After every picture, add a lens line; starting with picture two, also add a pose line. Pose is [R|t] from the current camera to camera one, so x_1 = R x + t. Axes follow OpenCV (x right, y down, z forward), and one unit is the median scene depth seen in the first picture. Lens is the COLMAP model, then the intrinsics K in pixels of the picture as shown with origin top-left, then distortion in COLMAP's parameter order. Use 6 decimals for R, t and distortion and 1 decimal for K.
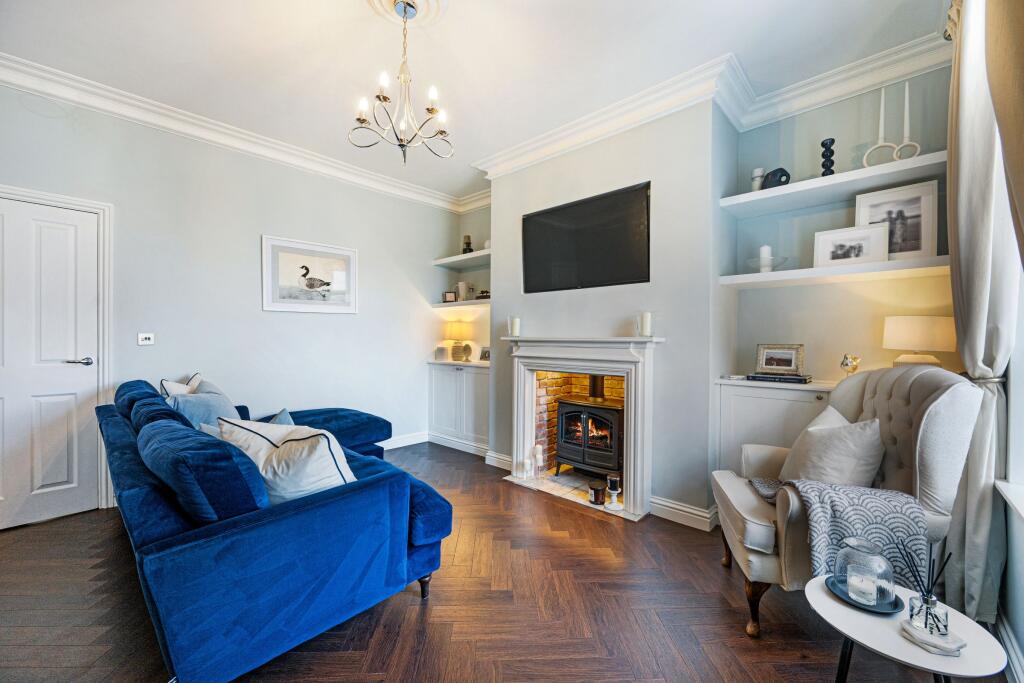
lens RADIAL K [[401.6, 0, 513.0], [0, 401.6, 339.0], [0, 0, 1]] dist [0.000360, -0.000030]
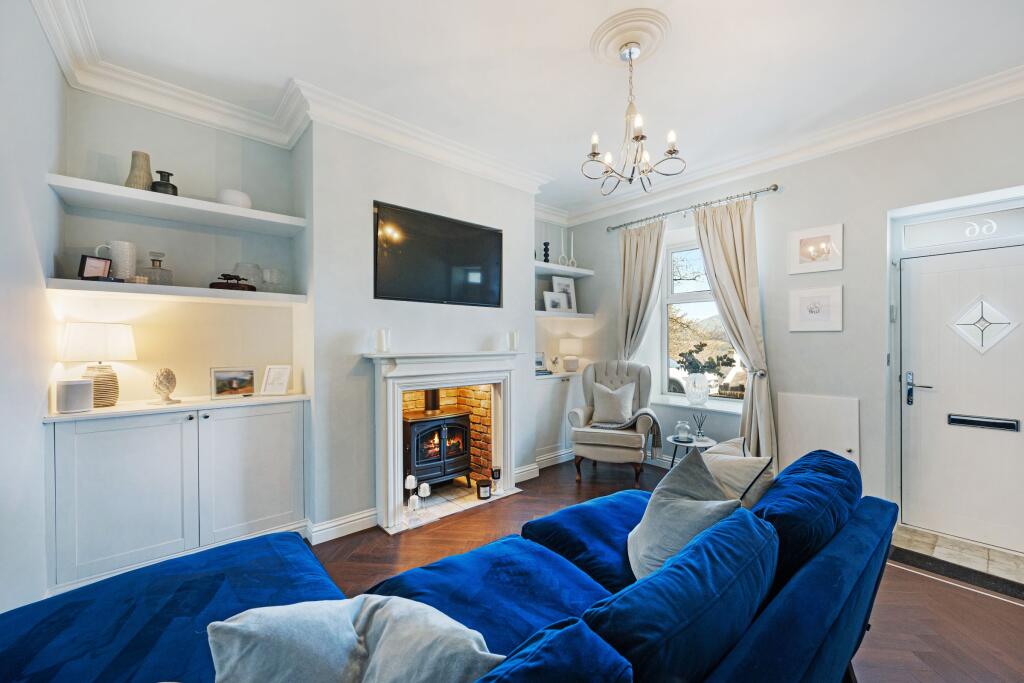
lens RADIAL K [[401.6, 0, 513.0], [0, 401.6, 339.0], [0, 0, 1]] dist [0.000360, -0.000030]
pose [[0.119885, 0.005367, 0.992773, -0.816021], [0.005478, 0.999967, -0.006067, -0.029183], [-0.992773, 0.006166, 0.119852, 0.702871]]
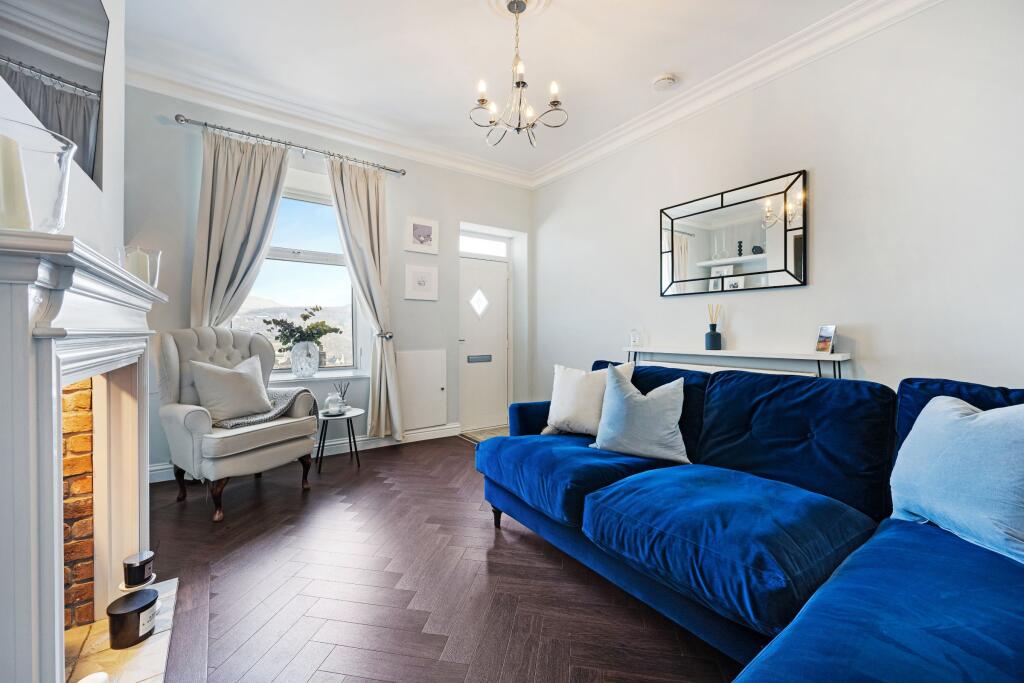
lens RADIAL K [[401.6, 0, 513.0], [0, 401.6, 339.0], [0, 0, 1]] dist [0.000360, -0.000030]
pose [[-0.980296, -0.001429, 0.197527, -0.292079], [0.002077, 0.999844, 0.017537, 0.044970], [-0.197521, 0.017602, -0.980141, 1.230019]]
